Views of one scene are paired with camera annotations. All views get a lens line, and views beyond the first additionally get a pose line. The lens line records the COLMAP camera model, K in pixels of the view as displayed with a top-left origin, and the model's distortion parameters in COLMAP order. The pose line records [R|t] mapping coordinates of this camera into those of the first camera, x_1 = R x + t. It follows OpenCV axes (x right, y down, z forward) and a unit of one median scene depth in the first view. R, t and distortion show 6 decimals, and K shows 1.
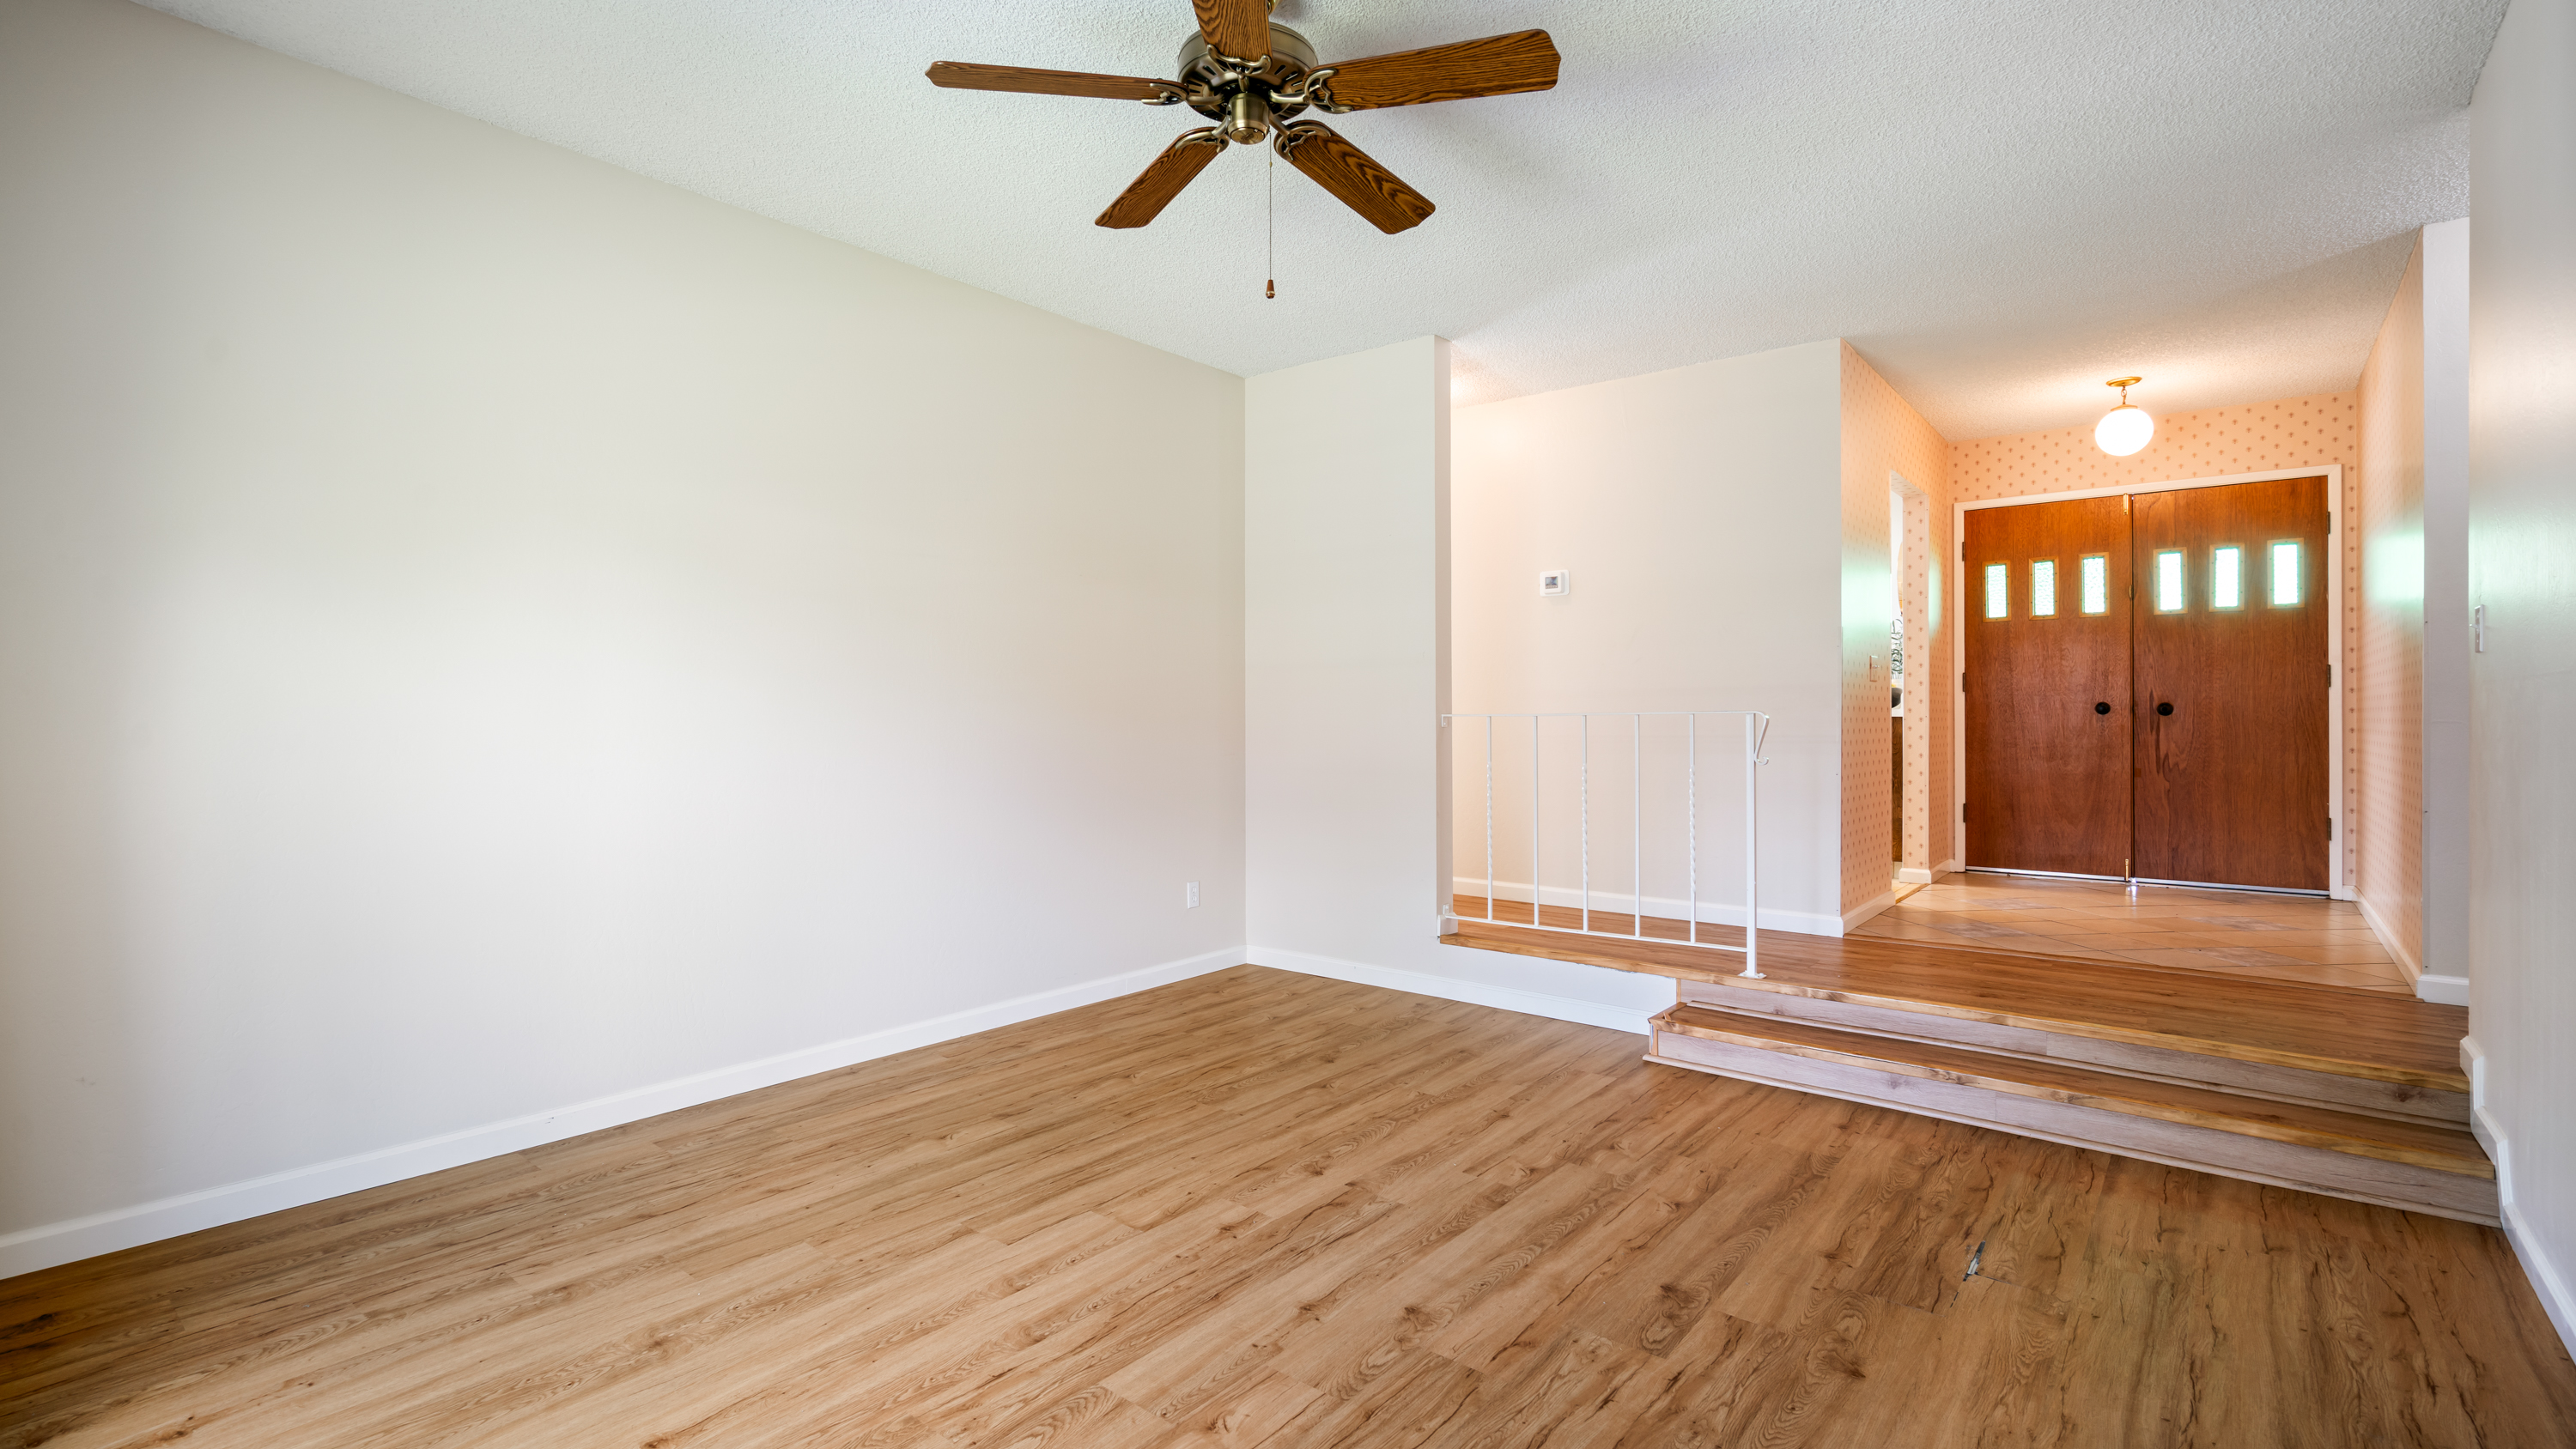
lens RADIAL K [[1156.0, 0, 1281.7], [0, 1156.0, 724.5], [0, 0, 1]] dist [-0.002441, -0.000015]
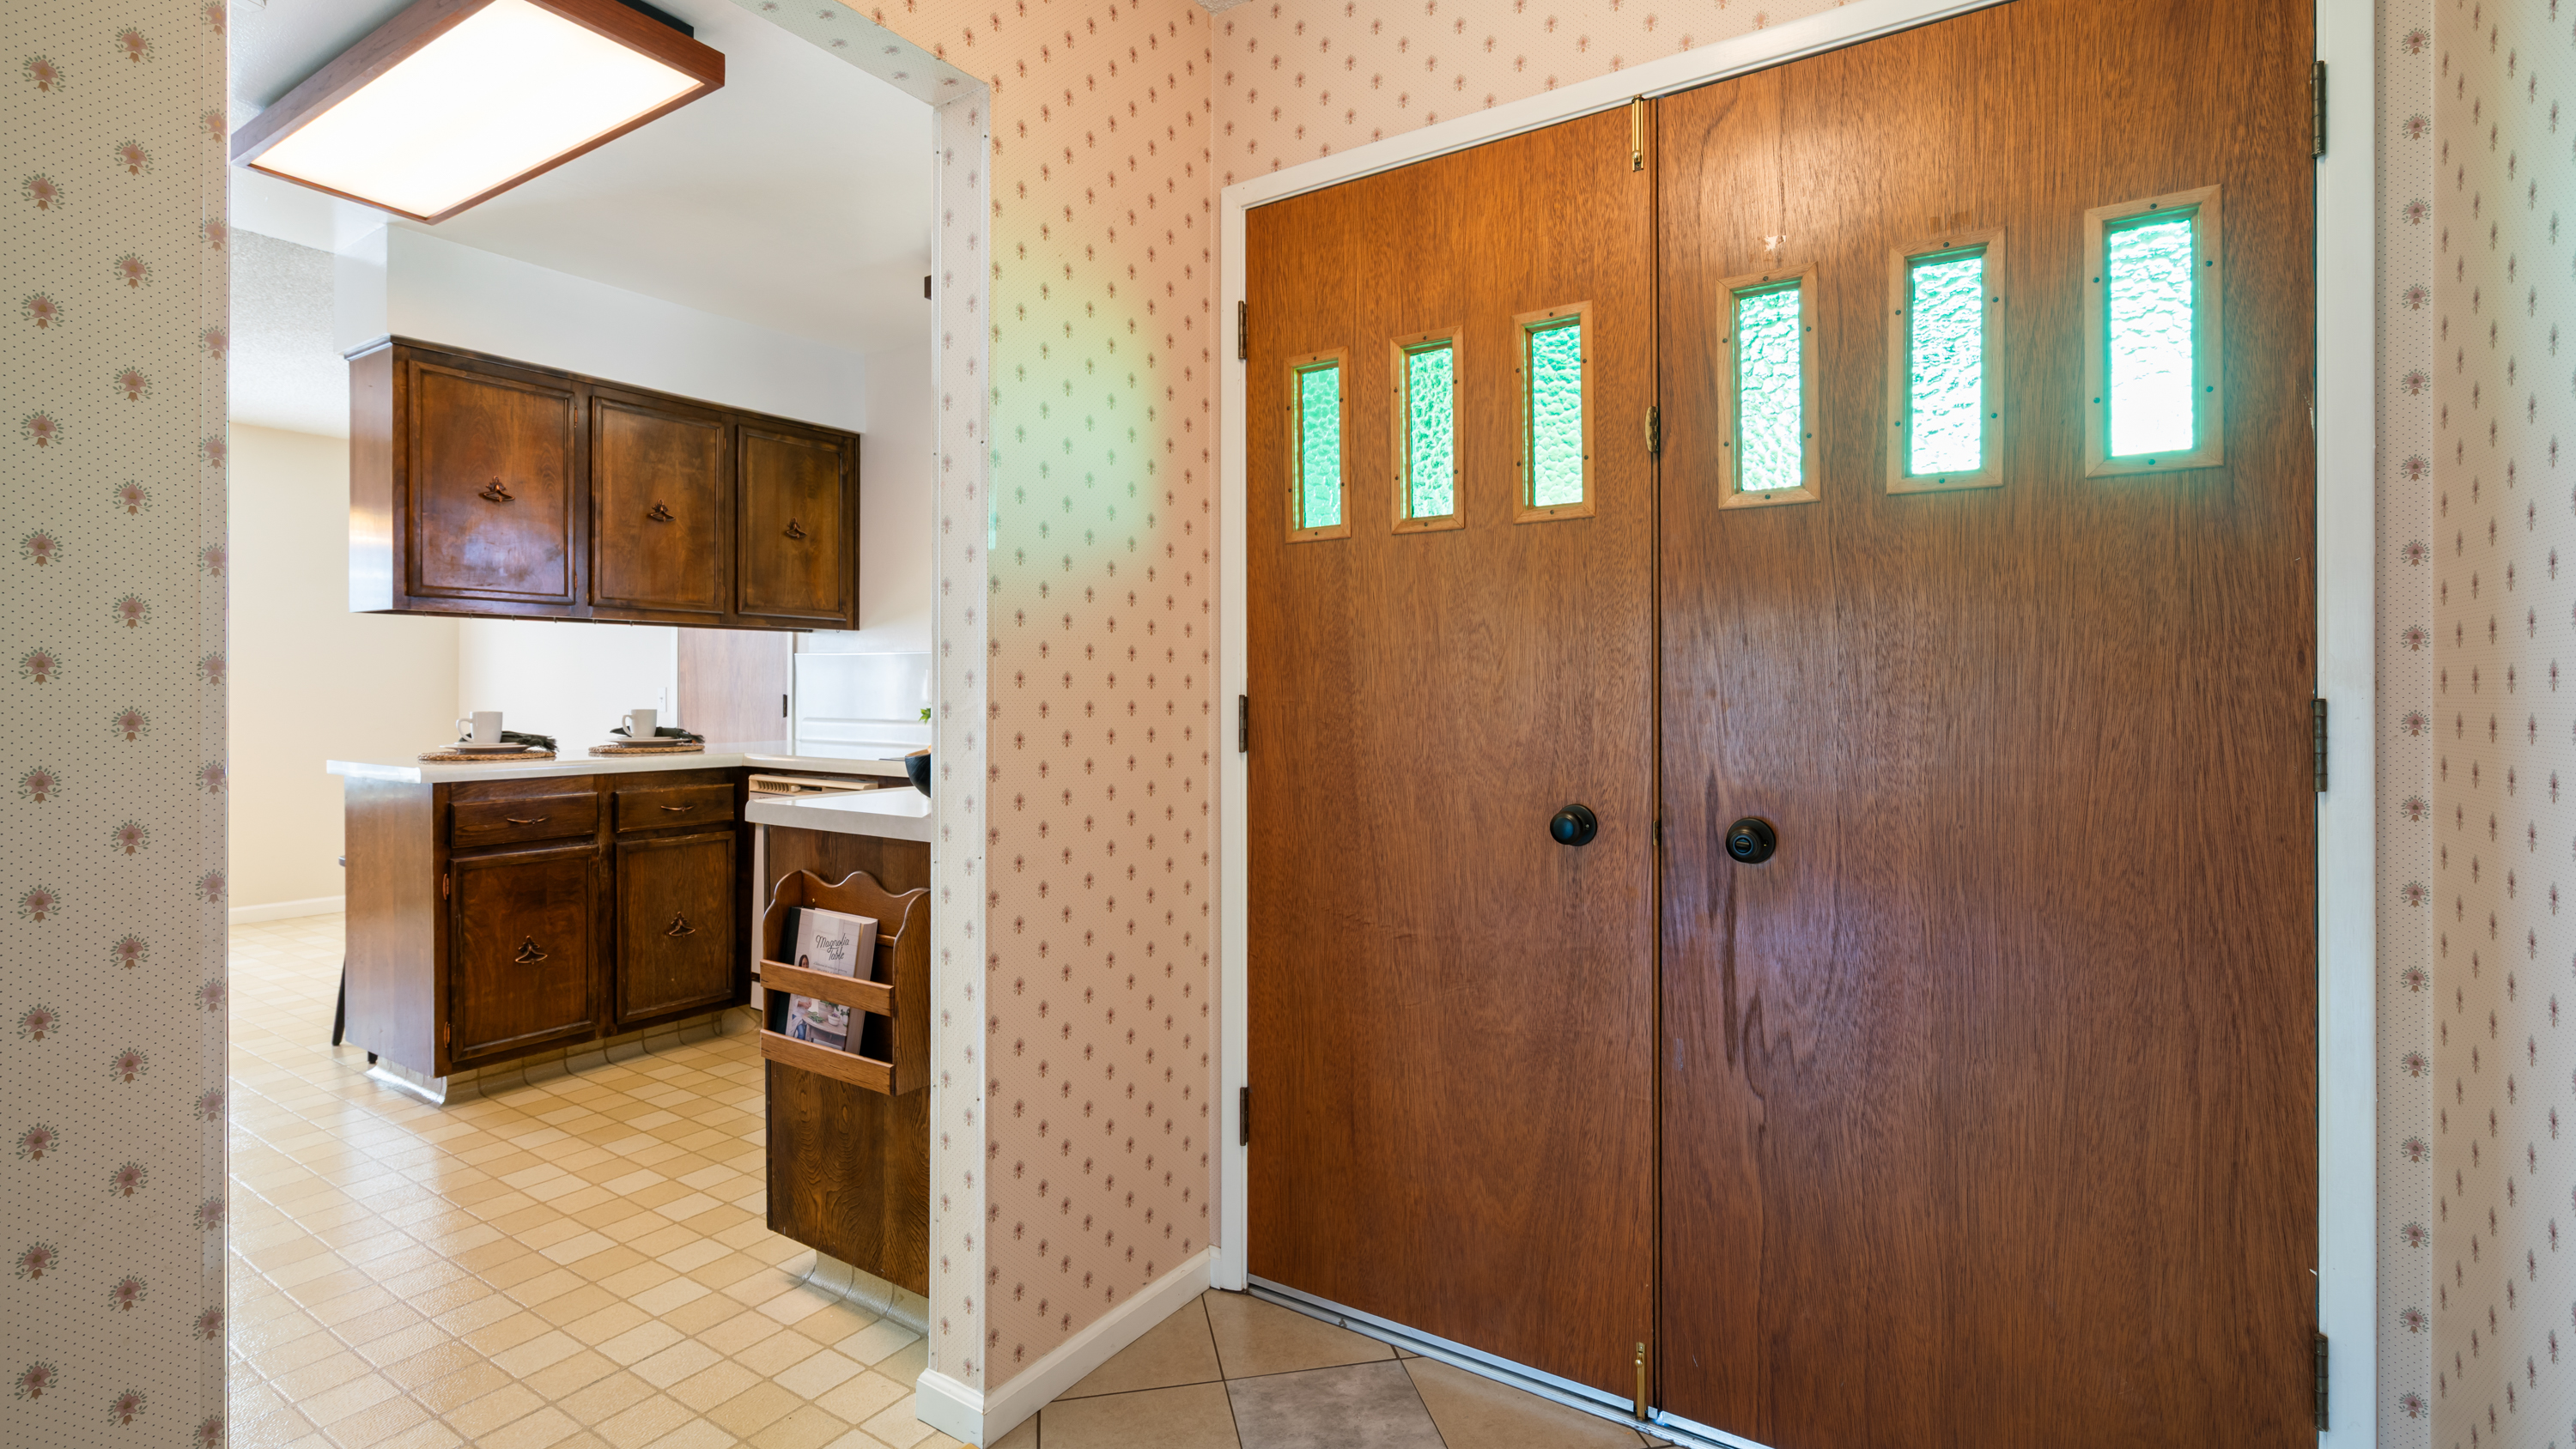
lens RADIAL K [[1156.0, 0, 1293.2], [0, 1156.0, 699.9], [0, 0, 1]] dist [-0.002441, -0.000015]
pose [[0.993219, 0.006937, 0.116054, 0.614506], [-0.006322, 0.999964, -0.005668, -0.045206], [-0.116090, 0.004896, 0.993227, 0.724318]]
